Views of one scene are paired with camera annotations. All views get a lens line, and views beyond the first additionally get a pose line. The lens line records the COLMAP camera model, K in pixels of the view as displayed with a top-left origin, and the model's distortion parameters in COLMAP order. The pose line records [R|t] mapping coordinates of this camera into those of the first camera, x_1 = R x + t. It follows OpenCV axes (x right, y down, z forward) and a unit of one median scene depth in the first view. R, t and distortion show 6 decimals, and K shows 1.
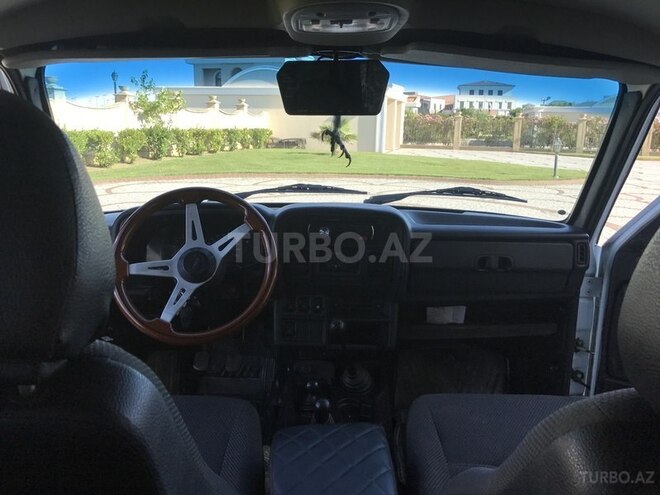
lens RADIAL K [[534.3, 0, 330.0], [0, 534.3, 247.5], [0, 0, 1]] dist [0.011134, 0.002987]
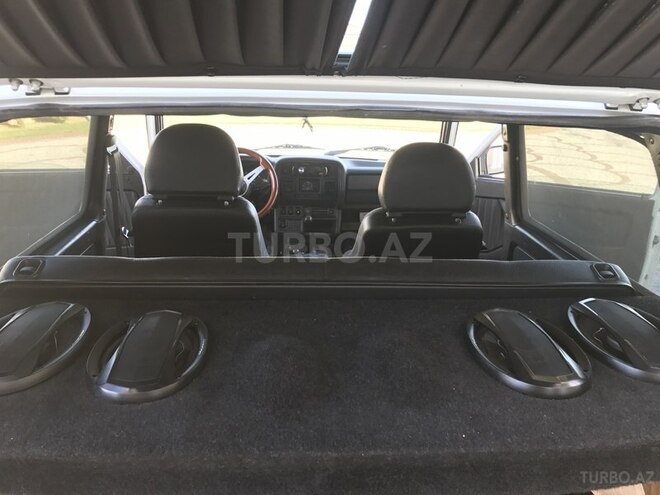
lens RADIAL K [[534.3, 0, 330.0], [0, 534.3, 247.5], [0, 0, 1]] dist [0.011134, 0.002987]
pose [[0.999216, -0.004946, 0.039283, 0.014370], [0.001173, 0.995427, 0.095514, 0.058032], [-0.039576, -0.095393, 0.994653, -0.875448]]
